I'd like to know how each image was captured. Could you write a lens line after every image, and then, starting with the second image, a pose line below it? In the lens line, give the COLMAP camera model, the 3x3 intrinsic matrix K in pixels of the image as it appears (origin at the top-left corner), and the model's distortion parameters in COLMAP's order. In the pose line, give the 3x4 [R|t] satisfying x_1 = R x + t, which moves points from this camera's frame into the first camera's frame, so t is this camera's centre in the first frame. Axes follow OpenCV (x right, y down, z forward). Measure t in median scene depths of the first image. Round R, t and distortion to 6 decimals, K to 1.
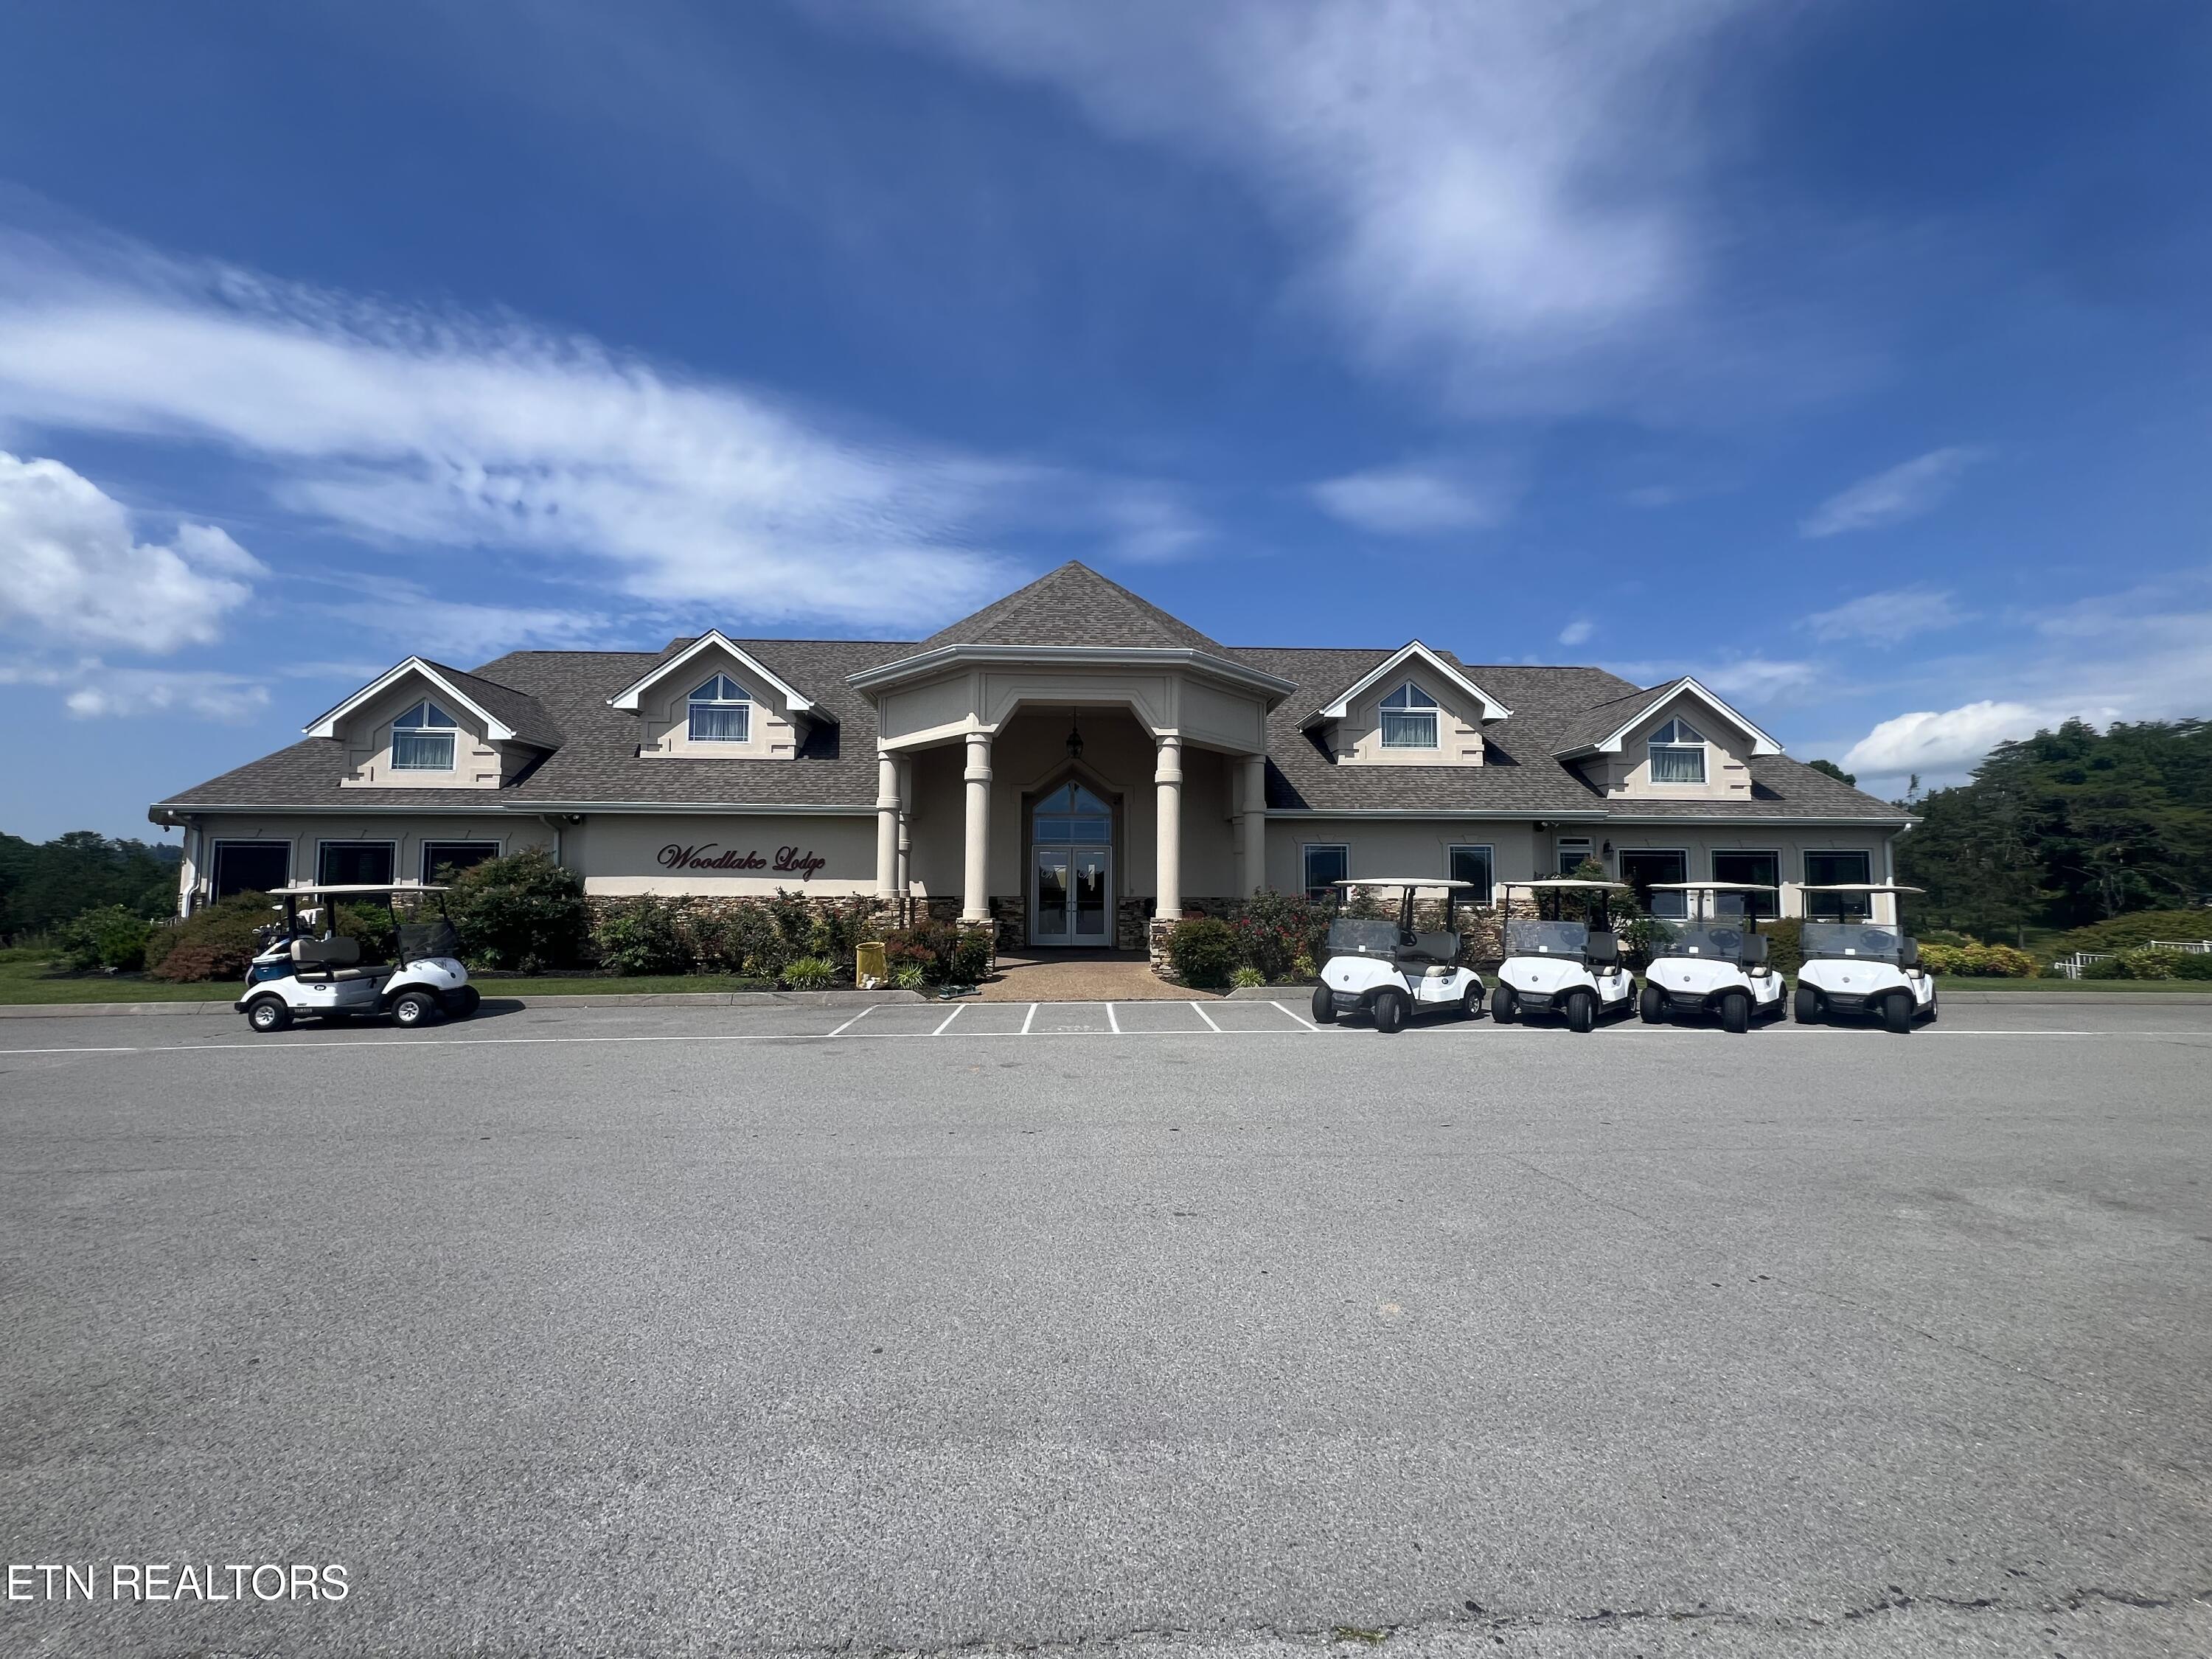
lens RADIAL K [[891.8, 0, 1106.0], [0, 891.8, 829.5], [0, 0, 1]] dist [0.001907, 0.000121]
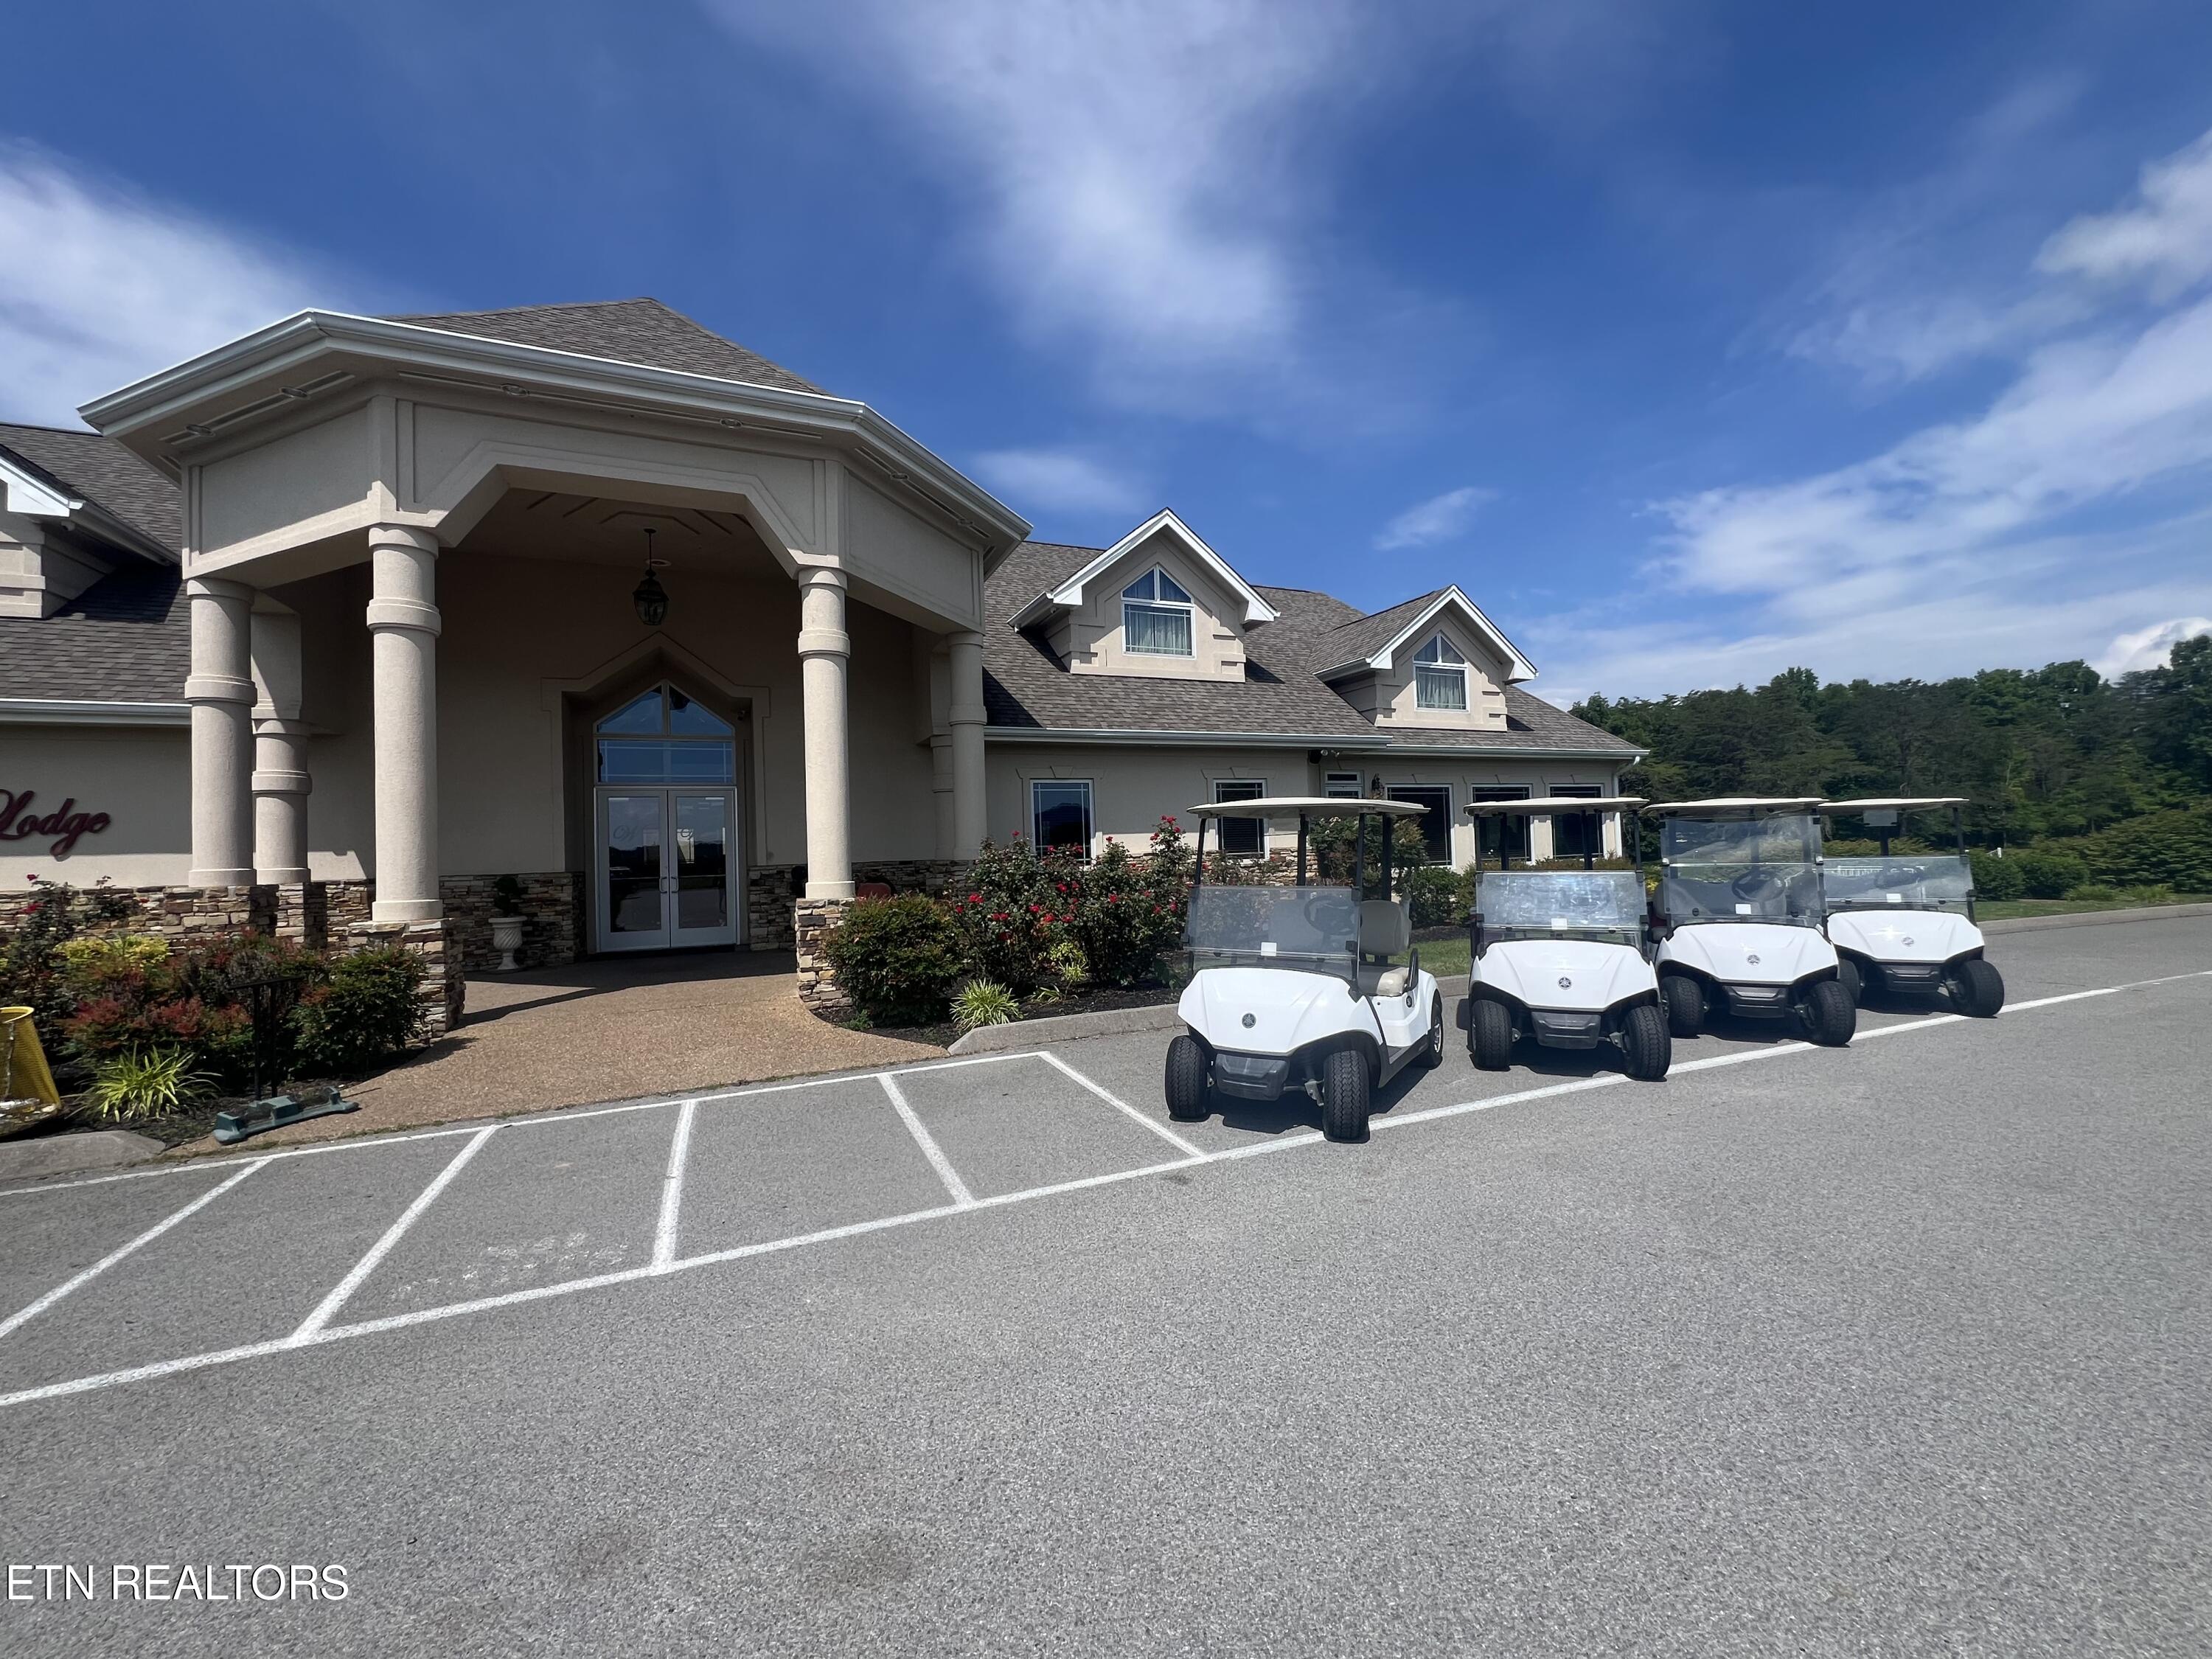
lens RADIAL K [[891.0, 0, 1106.0], [0, 891.0, 829.5], [0, 0, 1]] dist [-0.002913, -0.000191]
pose [[0.933843, -0.025795, 0.356752, 0.027306], [0.012920, 0.999178, 0.038424, 0.030095], [-0.357450, -0.031272, 0.933409, 0.338809]]
